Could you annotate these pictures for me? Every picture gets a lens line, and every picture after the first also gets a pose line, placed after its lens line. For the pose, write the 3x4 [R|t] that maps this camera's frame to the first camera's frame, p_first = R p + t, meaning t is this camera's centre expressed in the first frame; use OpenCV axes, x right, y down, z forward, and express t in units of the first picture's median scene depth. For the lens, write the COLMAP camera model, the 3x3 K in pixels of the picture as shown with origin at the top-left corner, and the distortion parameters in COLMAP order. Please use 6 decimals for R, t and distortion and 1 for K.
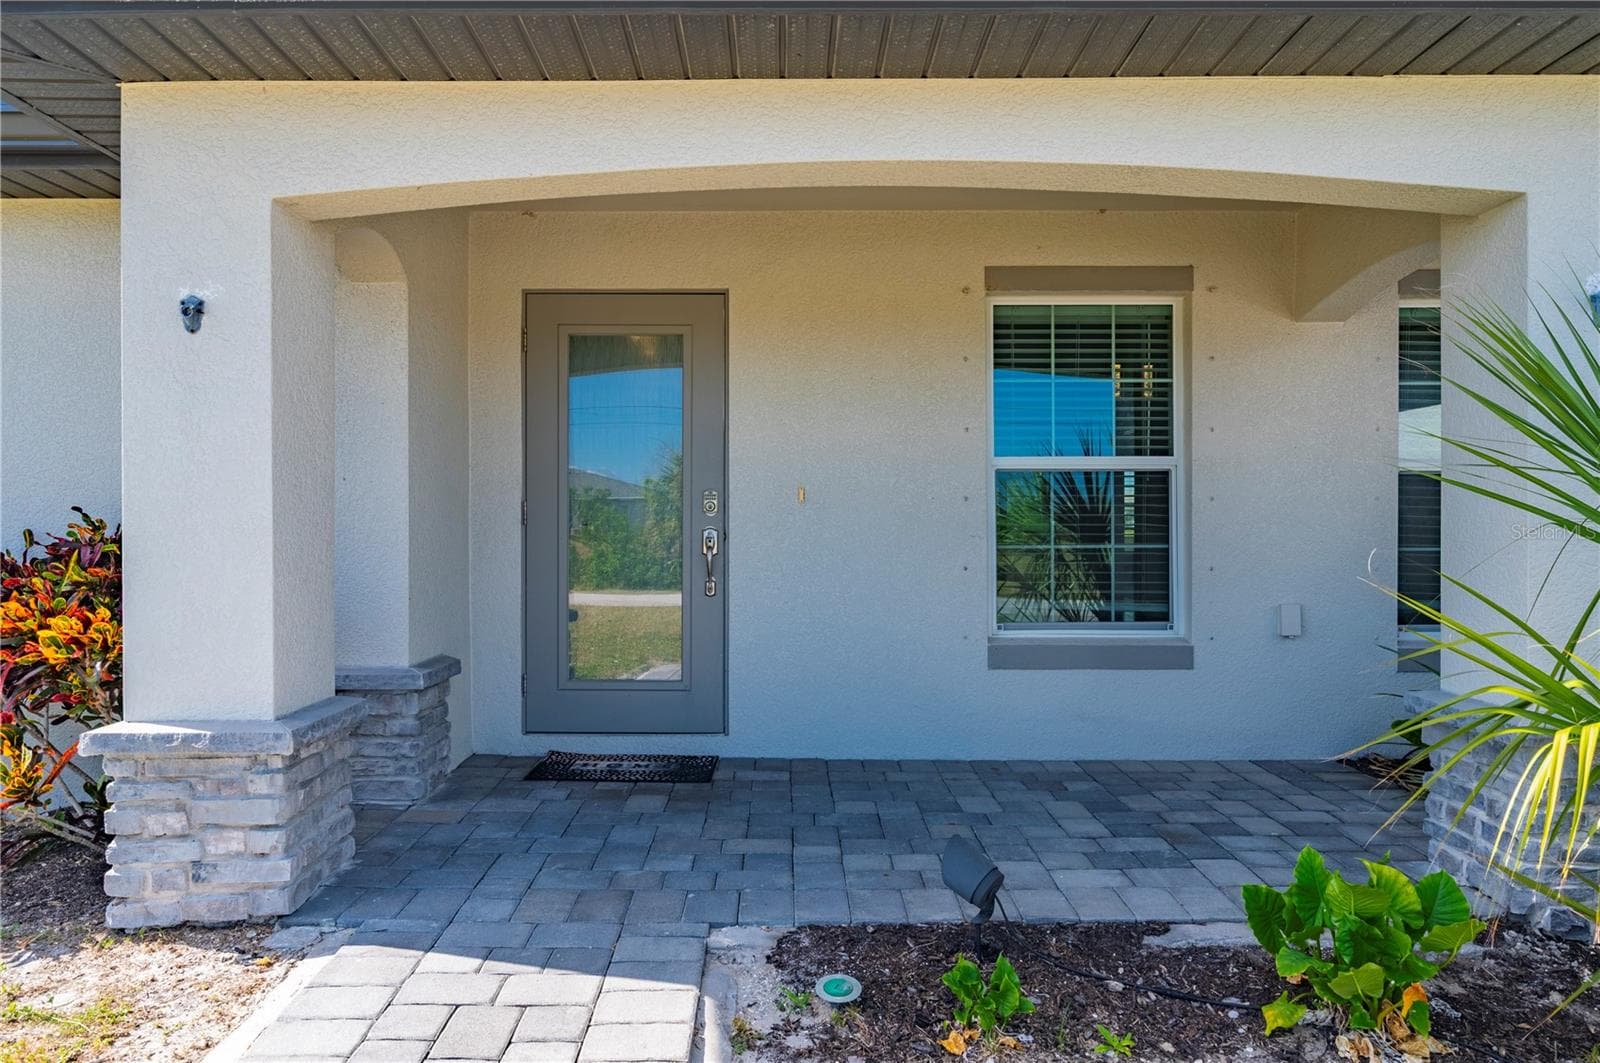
lens RADIAL K [[1052.1, 0, 781.4], [0, 1052.1, 531.0], [0, 0, 1]] dist [0.001194, -0.000943]
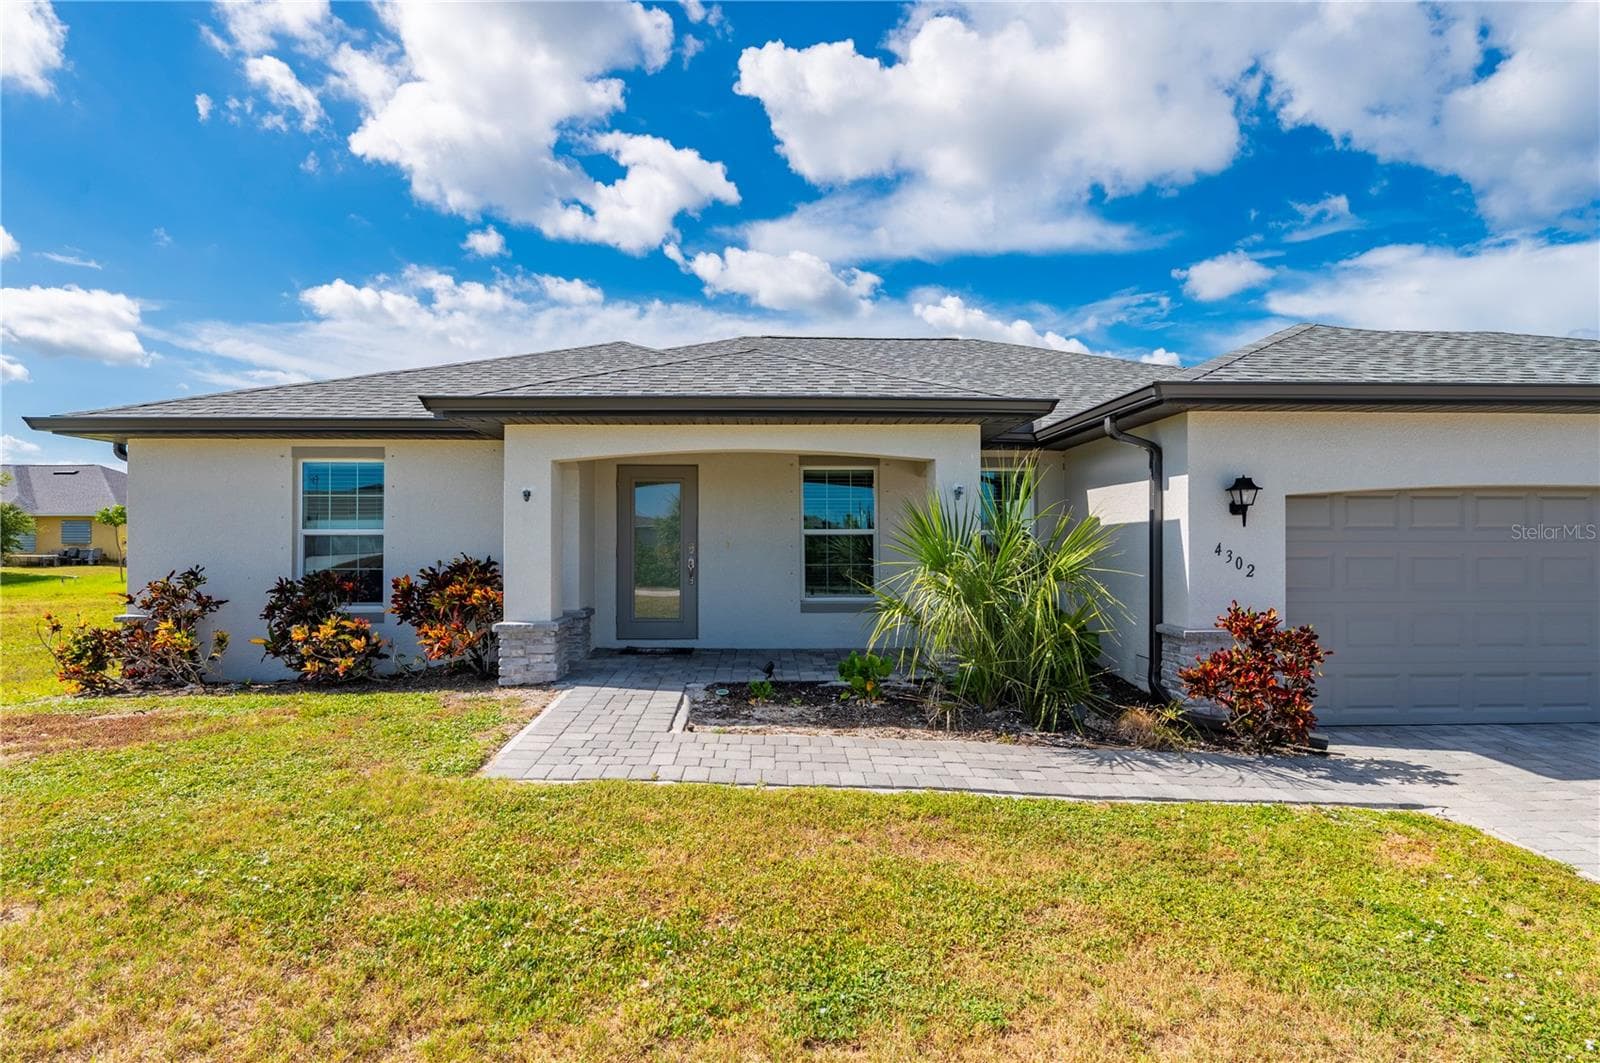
lens RADIAL K [[780.9, 0, 801.9], [0, 780.9, 533.0], [0, 0, 1]] dist [-0.001300, 0.000031]
pose [[0.998431, -0.000371, 0.055991, 0.135171], [0.001342, 0.999850, -0.017291, -0.042328], [-0.055976, 0.017339, 0.998282, -1.283397]]
